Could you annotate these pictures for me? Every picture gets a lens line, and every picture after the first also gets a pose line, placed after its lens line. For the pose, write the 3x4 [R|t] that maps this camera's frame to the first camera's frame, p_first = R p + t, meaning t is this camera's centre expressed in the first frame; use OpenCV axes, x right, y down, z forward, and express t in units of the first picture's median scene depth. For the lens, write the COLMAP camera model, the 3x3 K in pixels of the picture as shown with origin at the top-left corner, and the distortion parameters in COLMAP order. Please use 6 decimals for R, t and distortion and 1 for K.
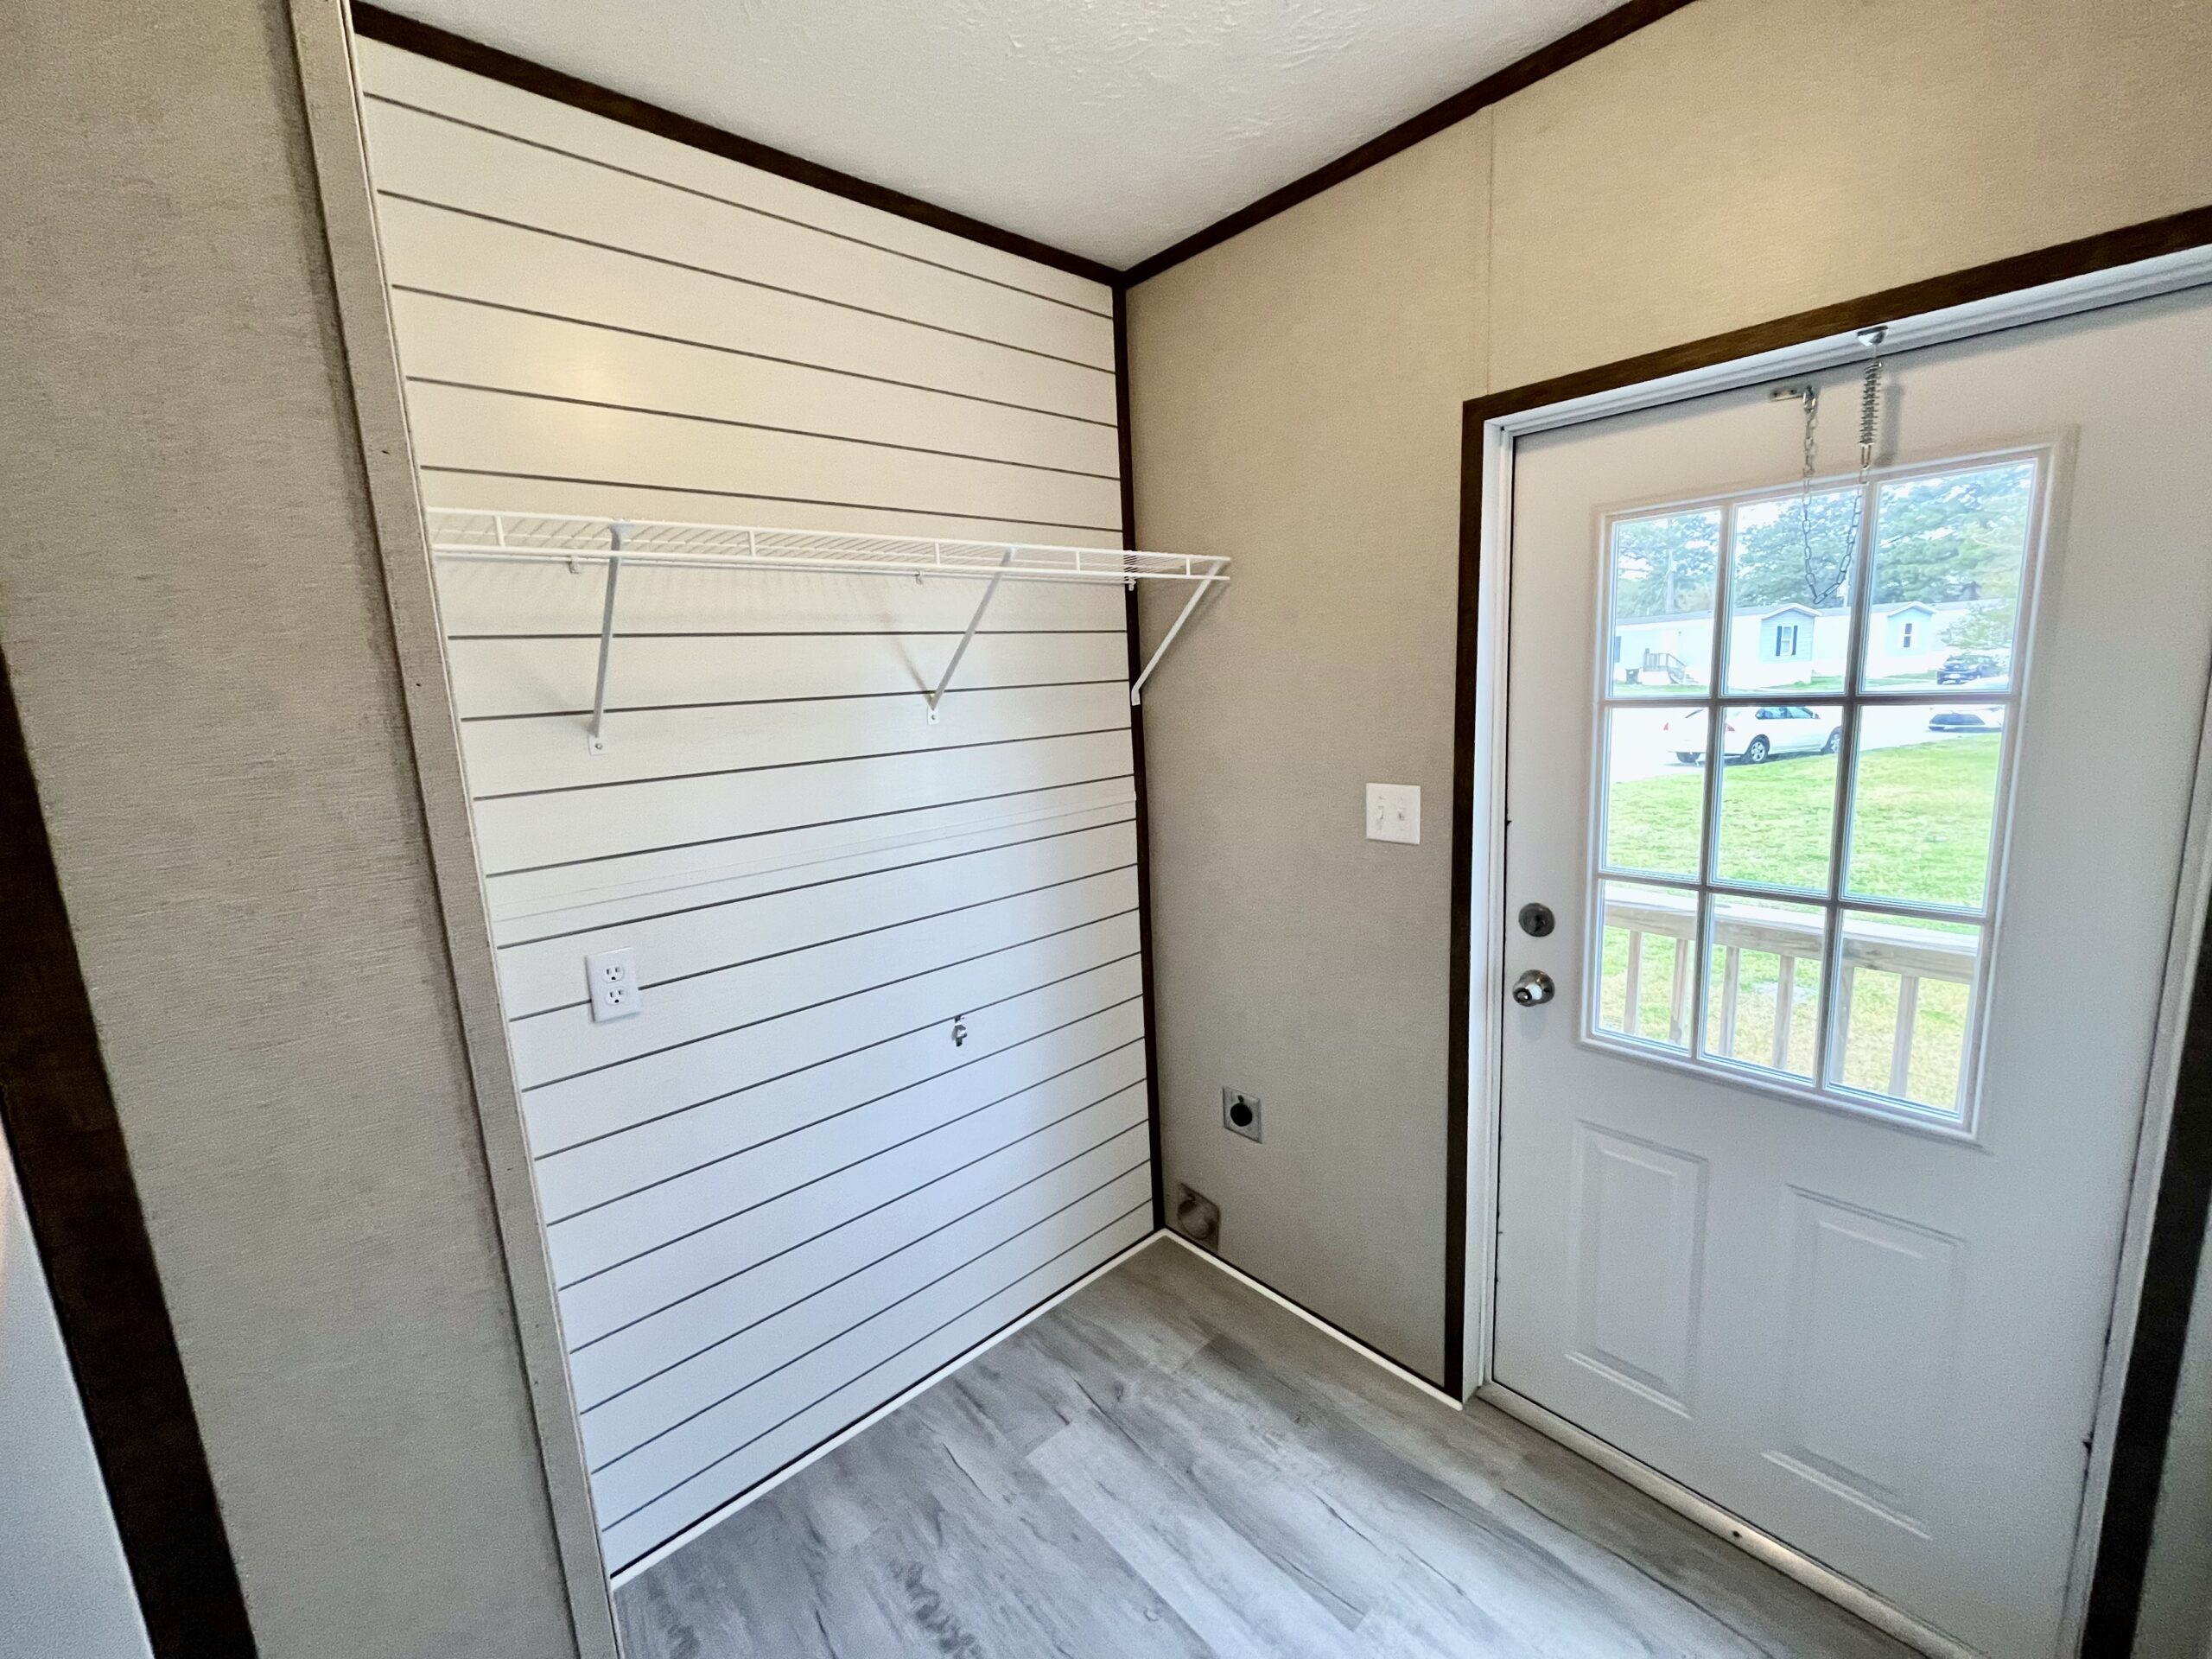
lens RADIAL K [[900.9, 0, 1106.0], [0, 900.9, 829.5], [0, 0, 1]] dist [-0.015200, 0.008512]
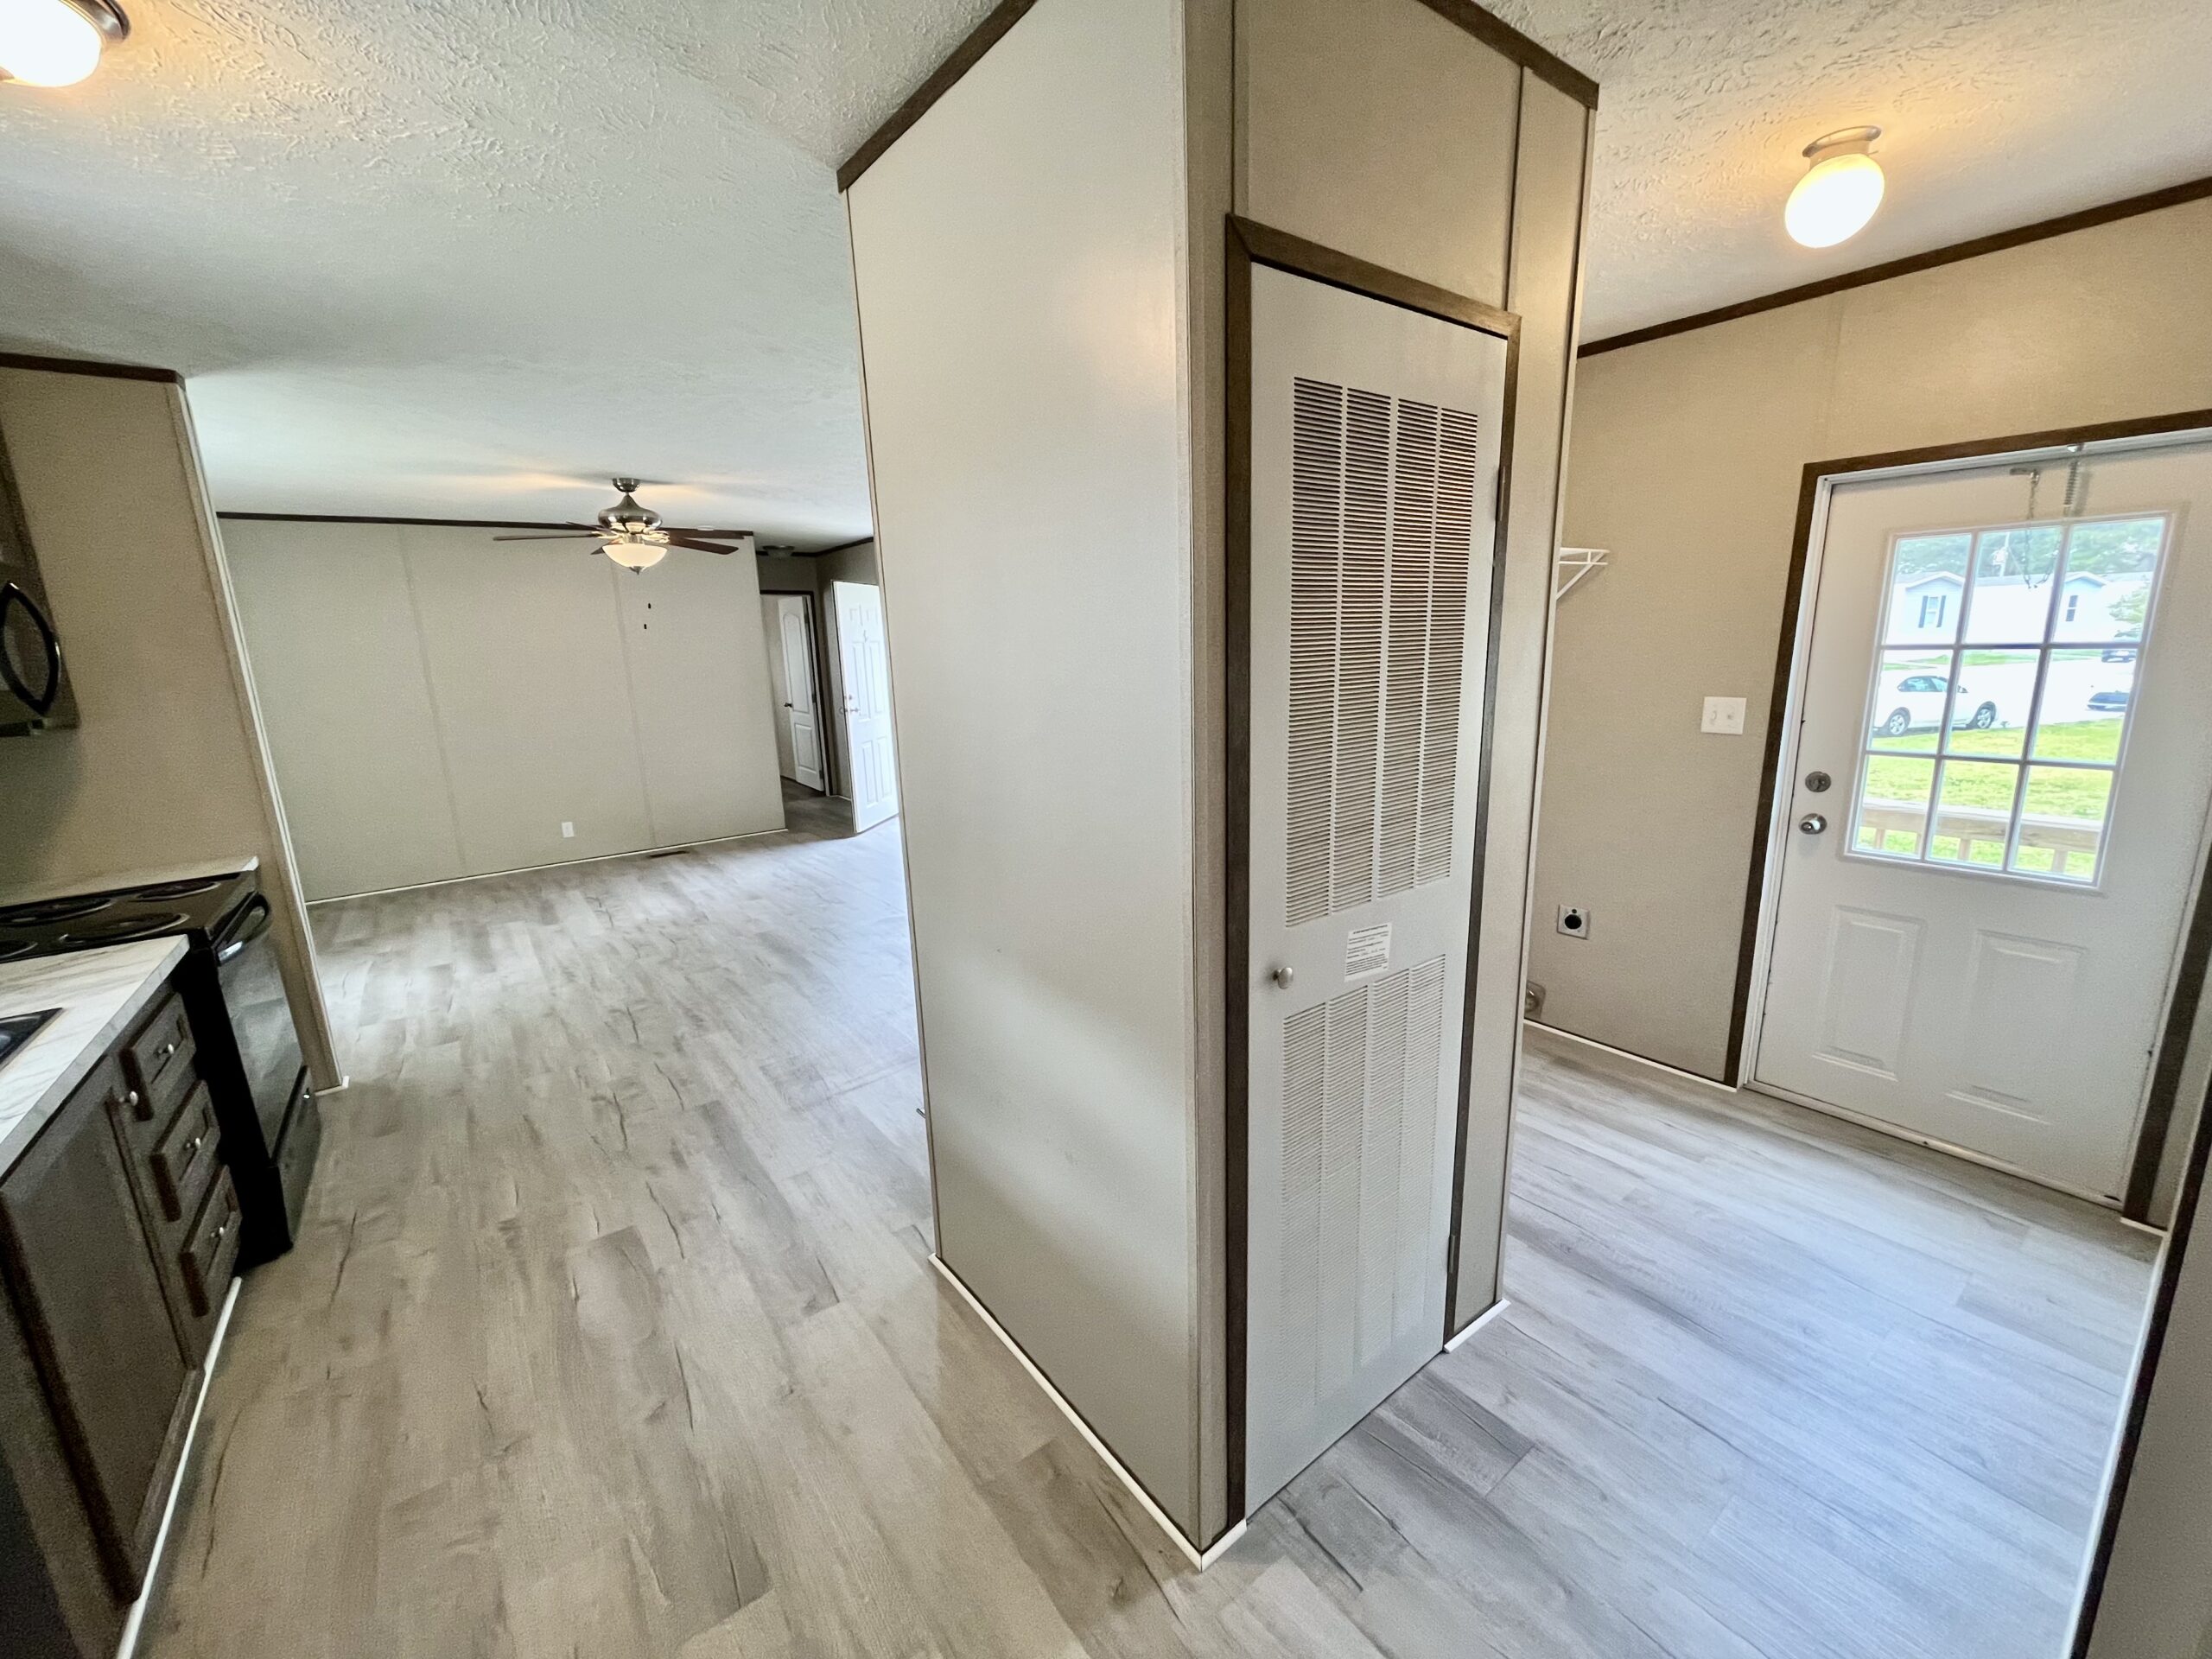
lens RADIAL K [[893.2, 0, 1106.0], [0, 893.2, 829.5], [0, 0, 1]] dist [-0.002824, -0.000054]
pose [[0.995640, 0.039296, -0.084600, -0.688697], [-0.035320, 0.998223, 0.047993, 0.159805], [0.086335, -0.044796, 0.995259, -0.750032]]
